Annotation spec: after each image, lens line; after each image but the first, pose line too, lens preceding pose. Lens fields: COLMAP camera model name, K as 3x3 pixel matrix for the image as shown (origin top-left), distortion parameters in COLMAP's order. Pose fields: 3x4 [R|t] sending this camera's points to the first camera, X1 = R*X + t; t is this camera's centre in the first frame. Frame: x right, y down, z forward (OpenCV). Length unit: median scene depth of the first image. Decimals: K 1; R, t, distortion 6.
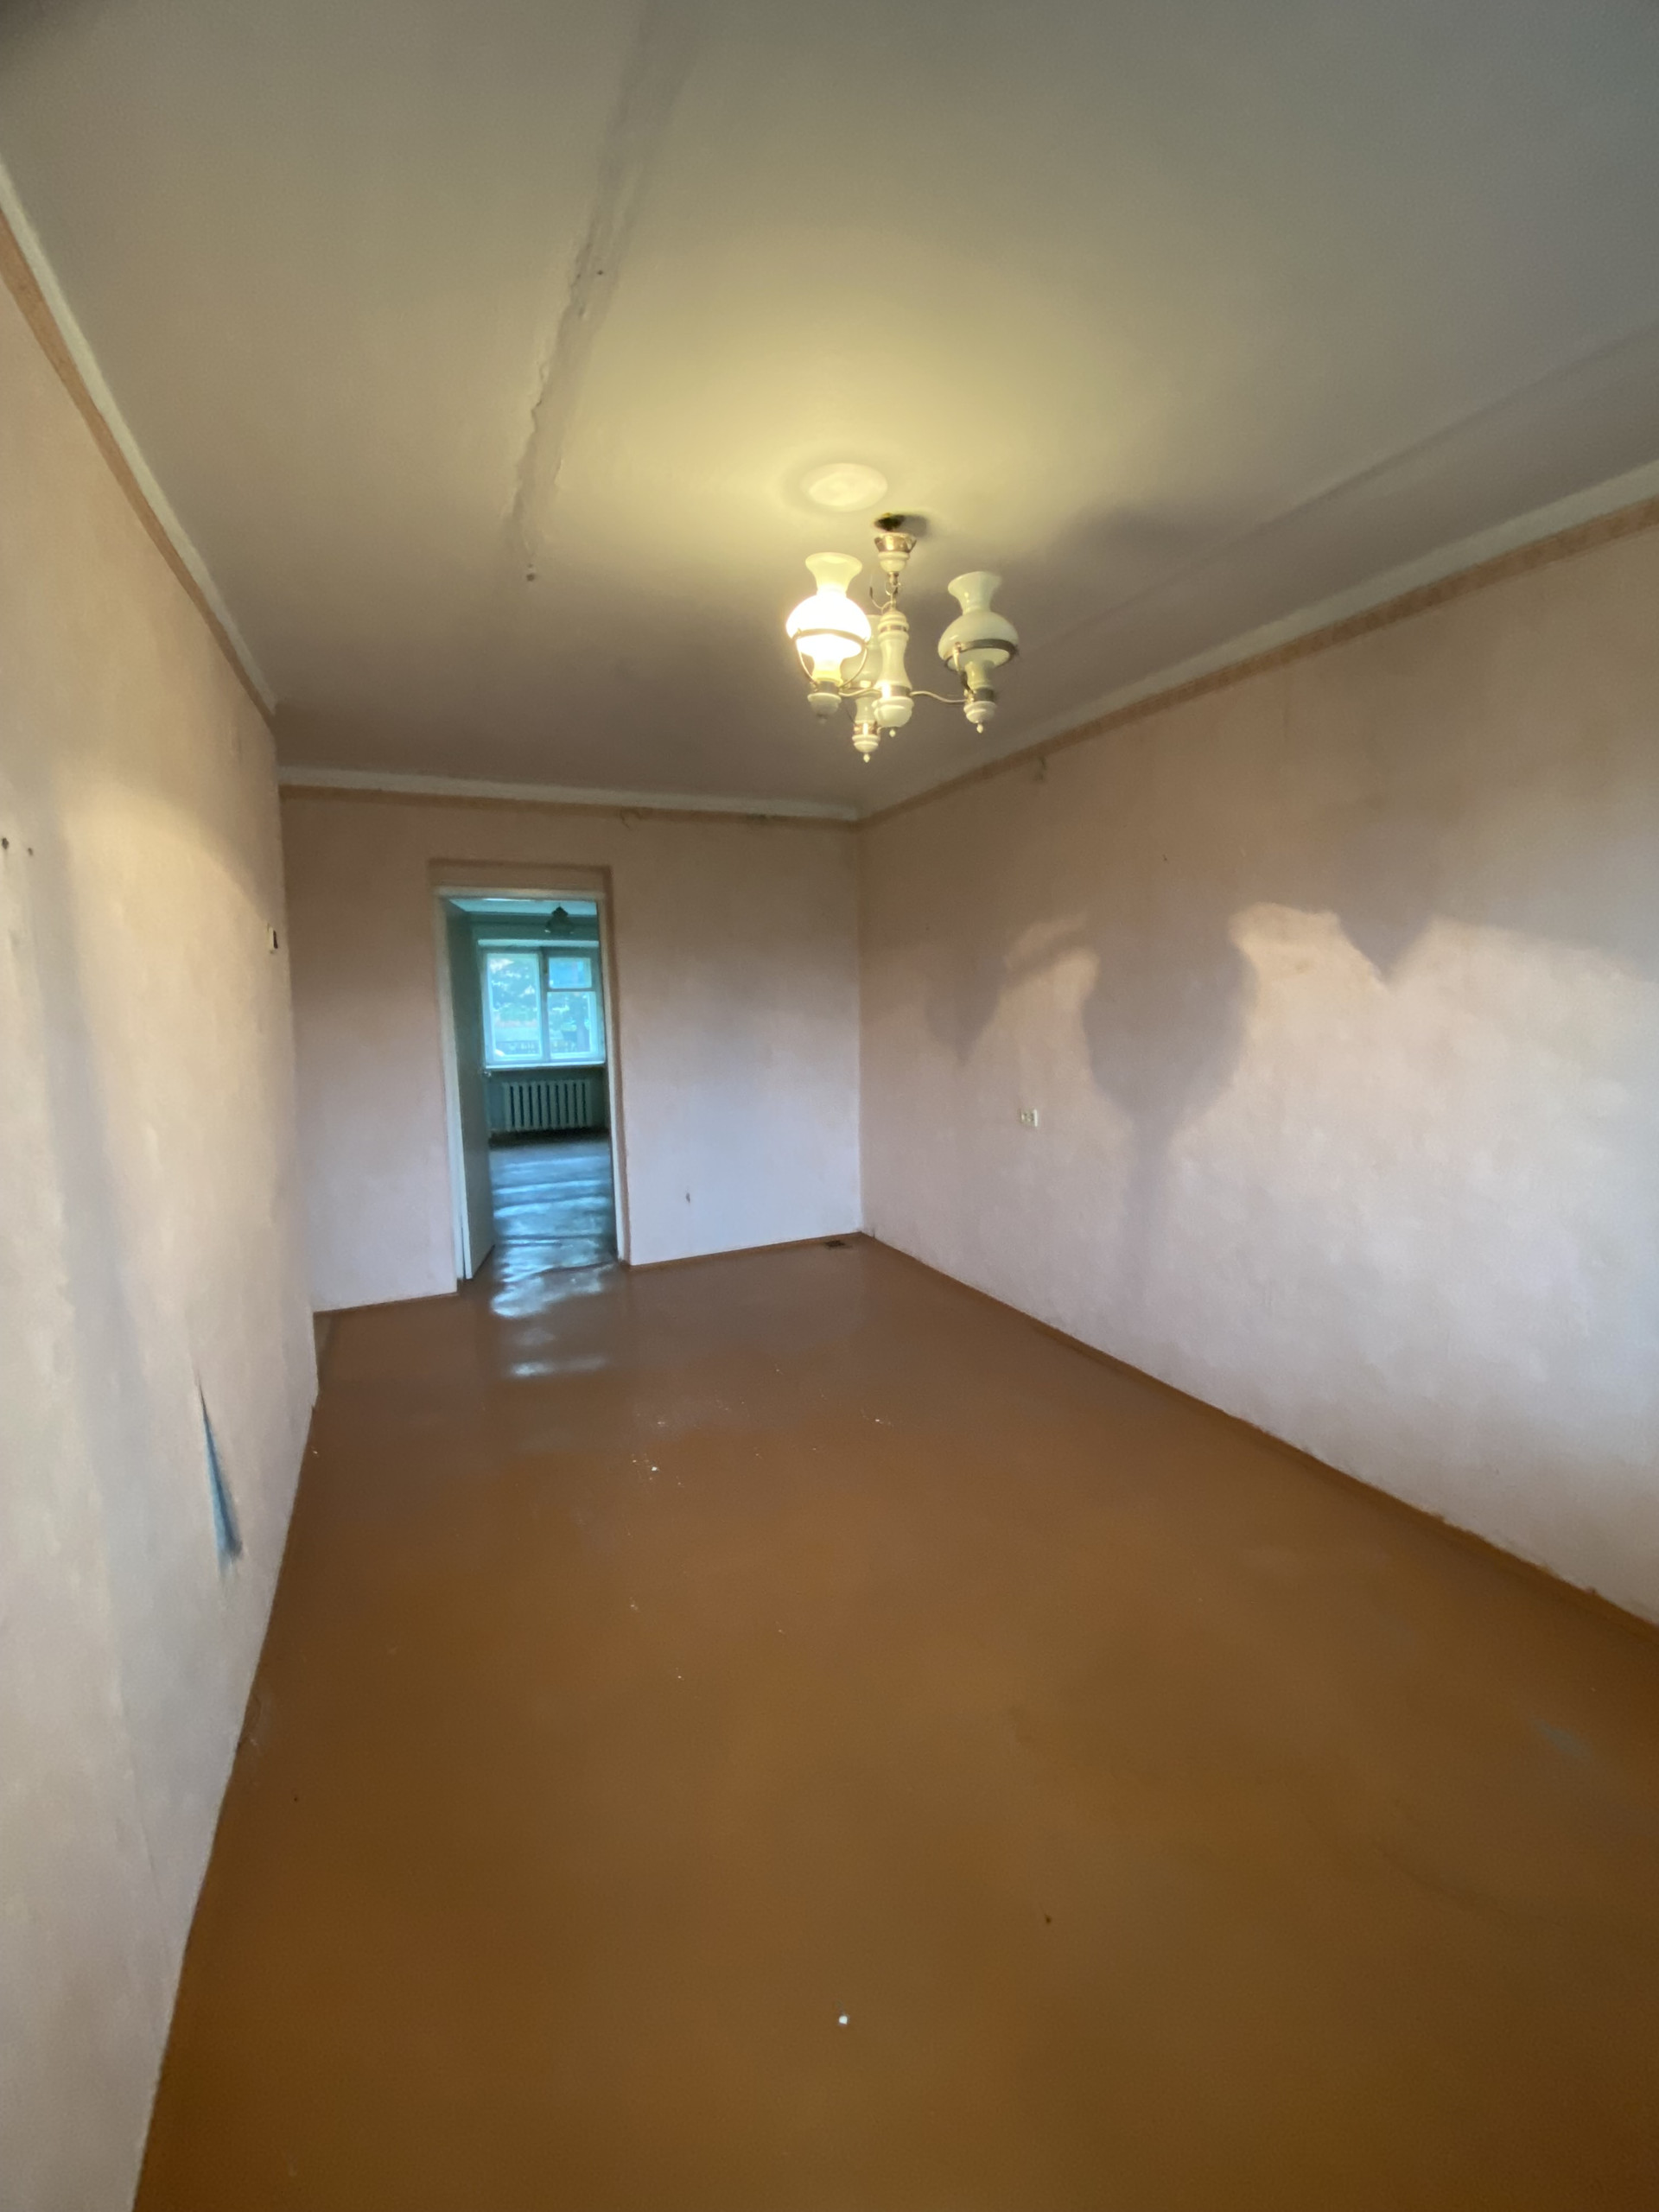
lens RADIAL K [[901.2, 0, 838.1], [0, 901.2, 1098.3], [0, 0, 1]] dist [0.015748, -0.015489]
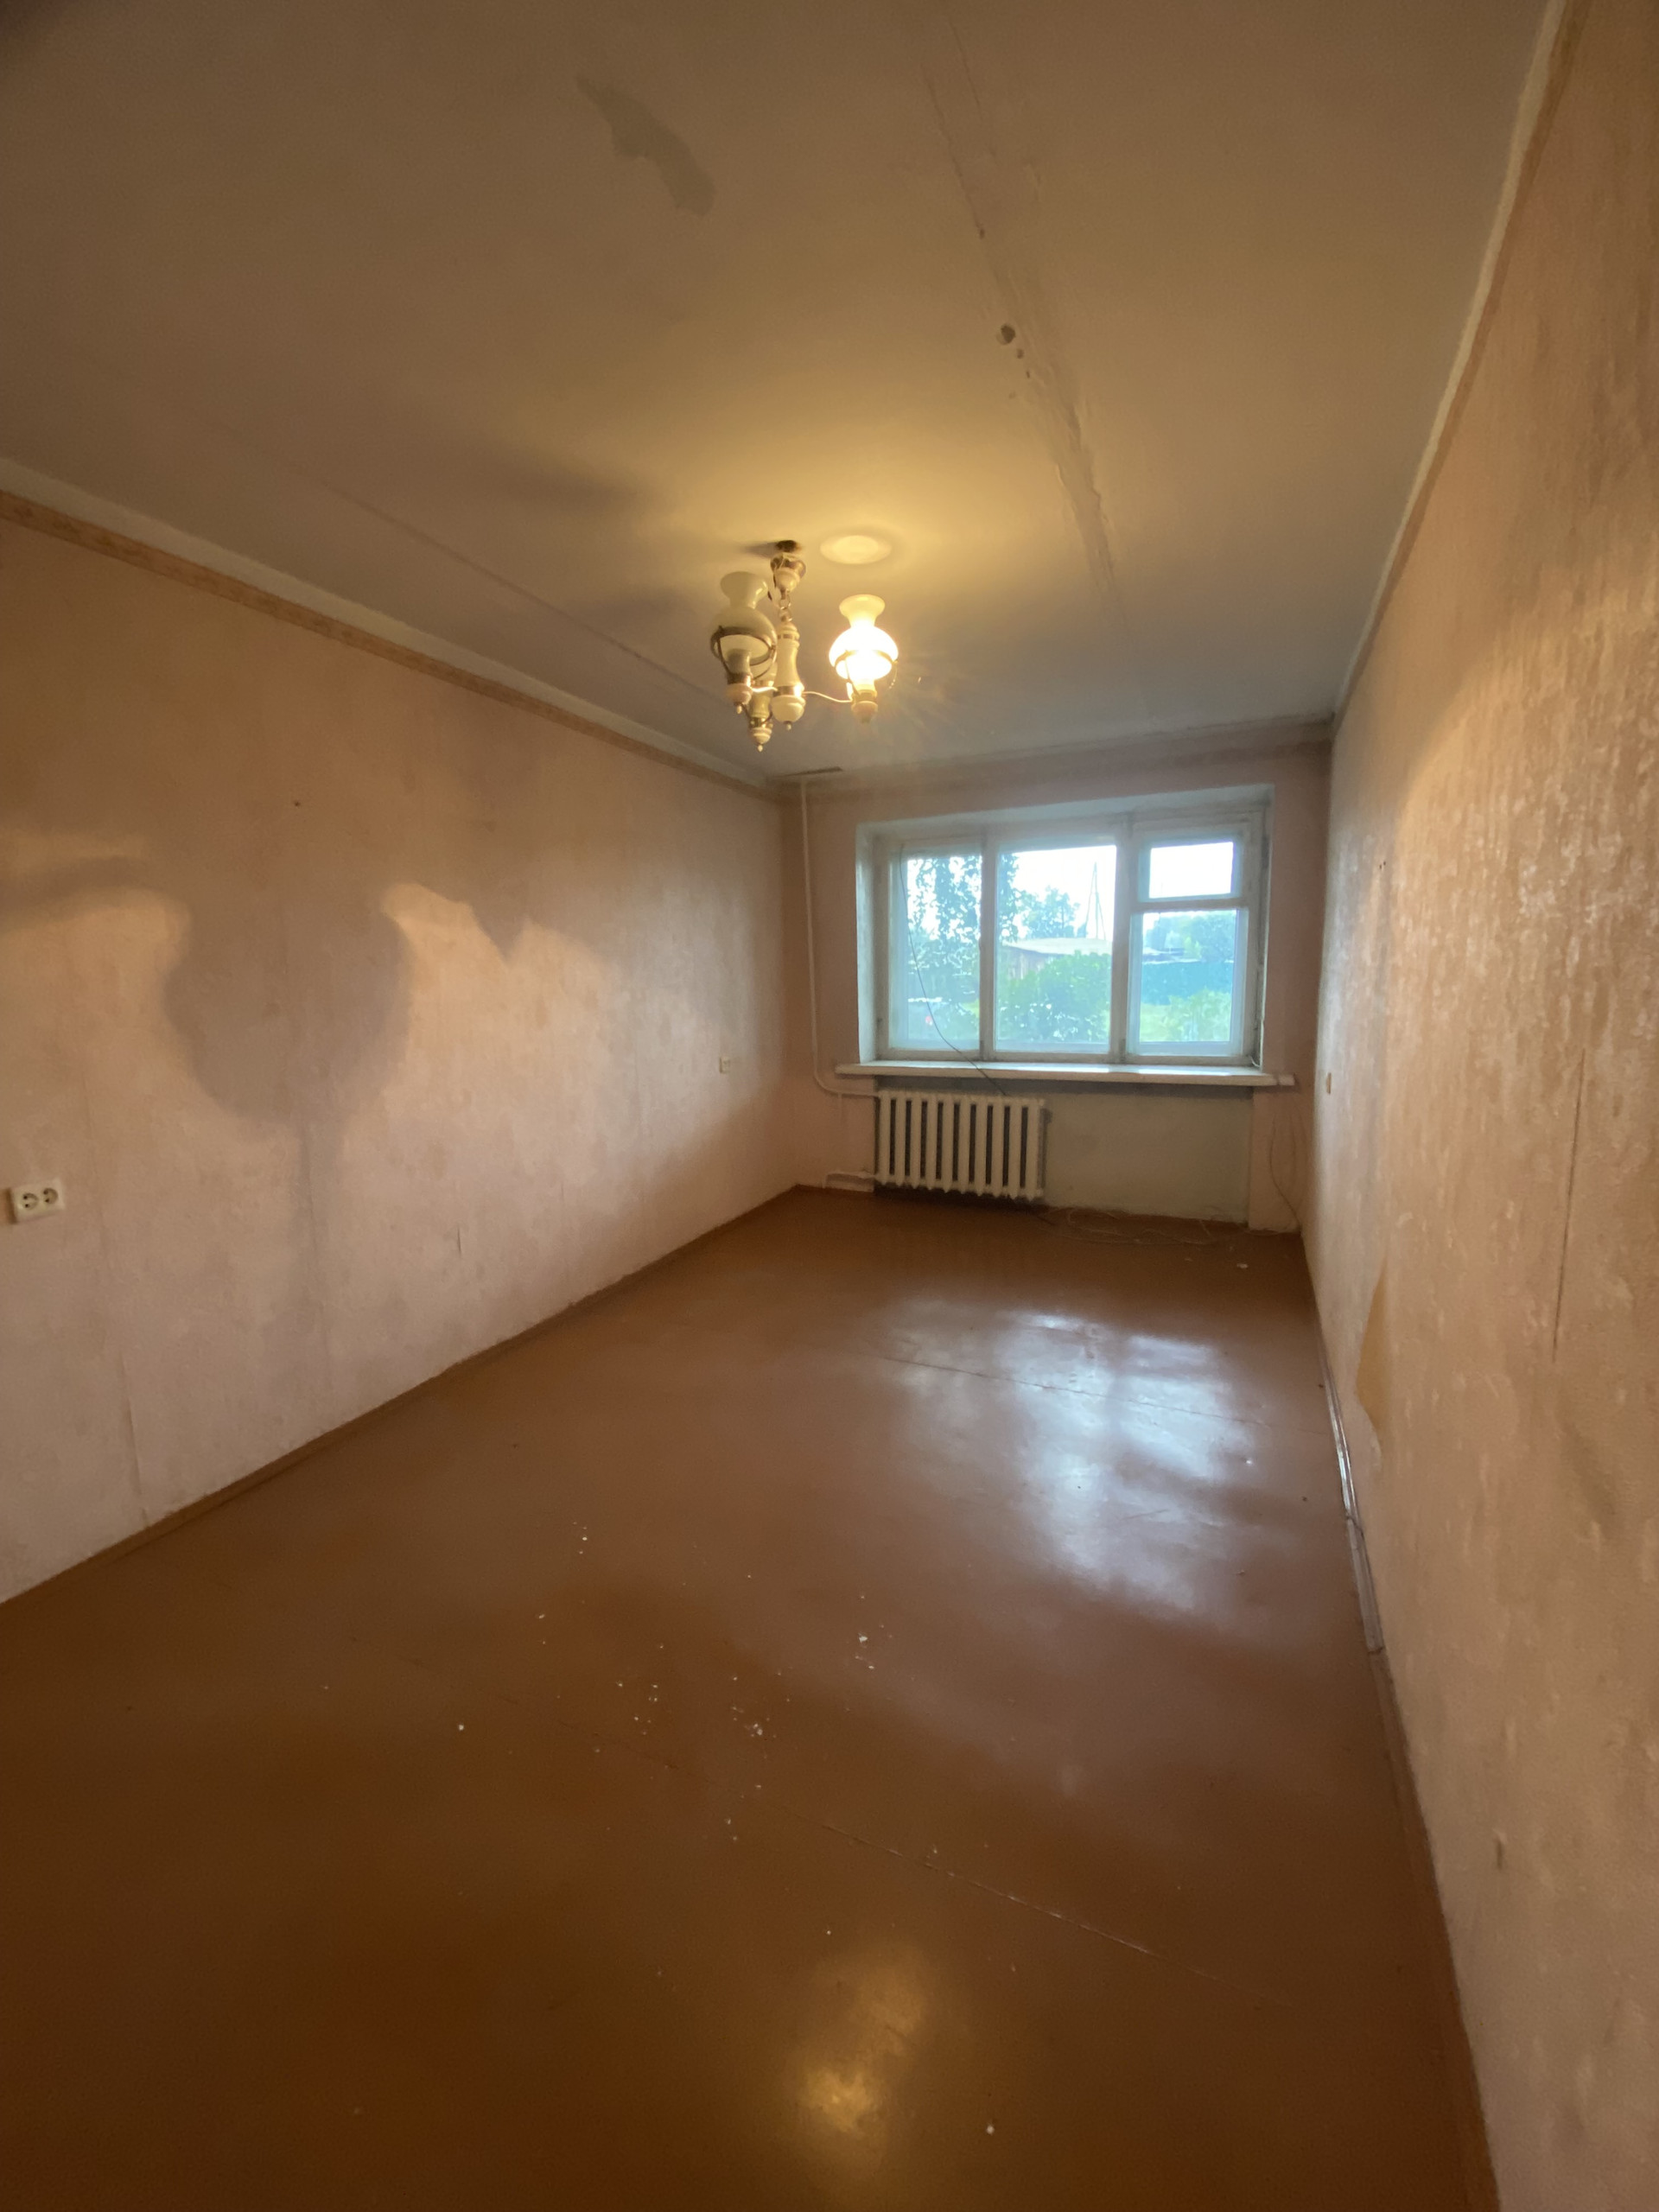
lens RADIAL K [[890.7, 0, 817.8], [0, 890.7, 1119.3], [0, 0, 1]] dist [0.008344, -0.014533]
pose [[-0.645583, -0.088072, 0.758595, -0.716746], [0.120253, 0.969213, 0.214863, -0.124263], [-0.754163, 0.229935, -0.615116, 1.457733]]
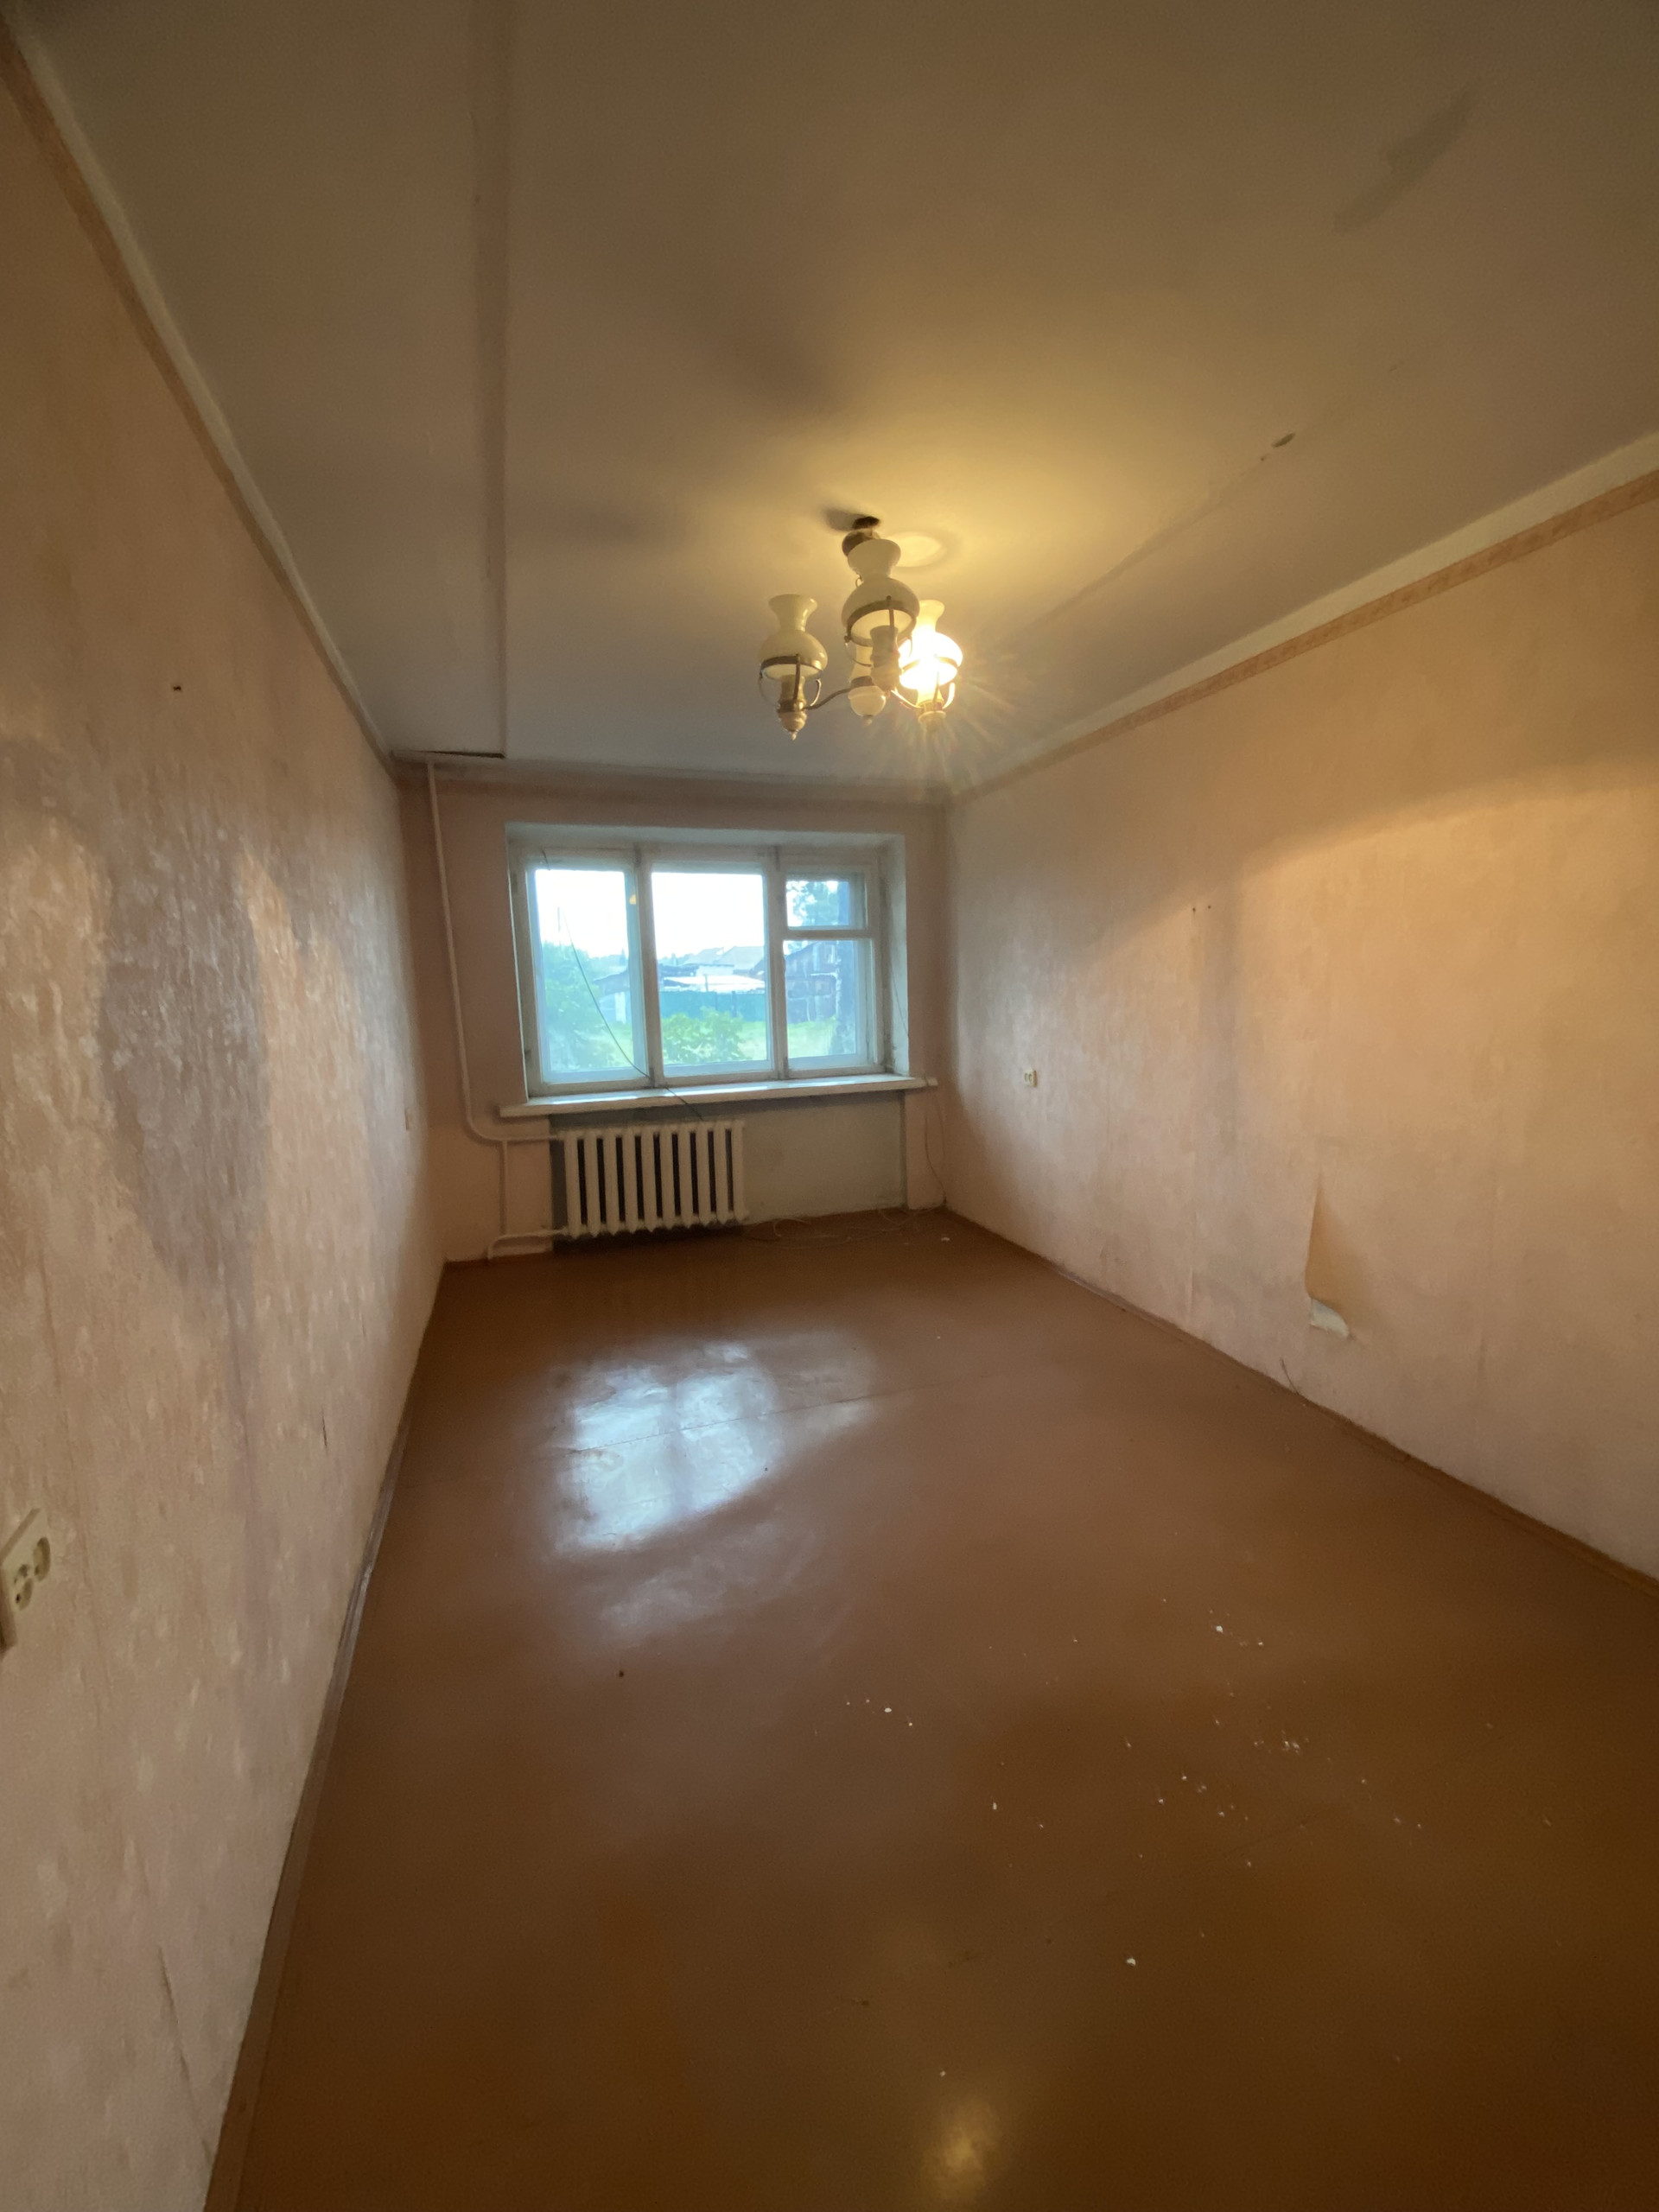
lens RADIAL K [[890.7, 0, 817.8], [0, 890.7, 1119.3], [0, 0, 1]] dist [0.008344, -0.014533]
pose [[-0.994576, 0.034017, 0.098290, 0.028266], [0.058626, 0.963931, 0.259616, -0.185145], [-0.085913, 0.263970, -0.960697, 1.724613]]
